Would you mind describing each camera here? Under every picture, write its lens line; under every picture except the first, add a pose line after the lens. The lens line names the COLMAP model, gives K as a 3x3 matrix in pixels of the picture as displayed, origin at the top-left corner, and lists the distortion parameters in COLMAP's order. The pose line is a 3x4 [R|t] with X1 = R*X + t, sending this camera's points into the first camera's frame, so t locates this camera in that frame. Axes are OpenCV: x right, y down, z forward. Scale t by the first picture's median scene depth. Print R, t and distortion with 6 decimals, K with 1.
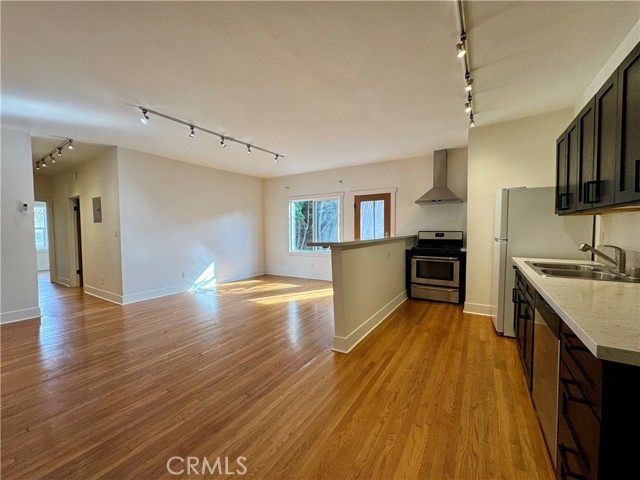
lens RADIAL K [[256.4, 0, 319.6], [0, 256.4, 239.9], [0, 0, 1]] dist [0.001383, 0.000138]
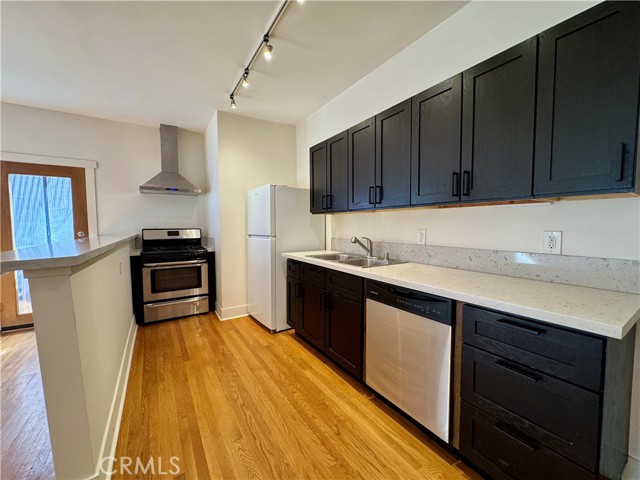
lens RADIAL K [[256.4, 0, 320.2], [0, 256.4, 240.4], [0, 0, 1]] dist [0.001383, 0.000138]
pose [[0.421895, -0.049336, 0.905302, -0.072458], [0.040375, 0.998550, 0.035602, -0.009286], [-0.905745, 0.021531, 0.423275, 0.292021]]
